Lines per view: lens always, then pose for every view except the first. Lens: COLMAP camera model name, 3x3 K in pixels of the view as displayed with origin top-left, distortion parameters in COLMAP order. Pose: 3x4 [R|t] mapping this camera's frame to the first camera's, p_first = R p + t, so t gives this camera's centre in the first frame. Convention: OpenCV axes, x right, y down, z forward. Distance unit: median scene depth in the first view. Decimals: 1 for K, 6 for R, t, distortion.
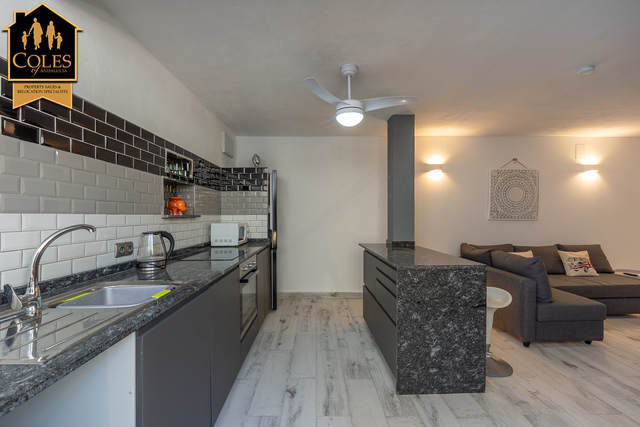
lens RADIAL K [[269.1, 0, 320.0], [0, 269.1, 213.5], [0, 0, 1]] dist [-0.002865, -0.000148]
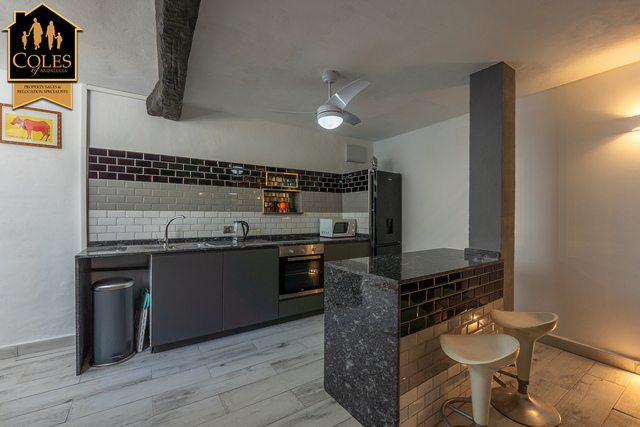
lens RADIAL K [[269.1, 0, 320.0], [0, 269.1, 213.5], [0, 0, 1]] dist [-0.002865, -0.000148]
pose [[0.546370, 0.003071, -0.837538, 1.112720], [0.001573, 0.999988, 0.004692, 0.007349], [0.837542, -0.003881, 0.546359, 0.433119]]
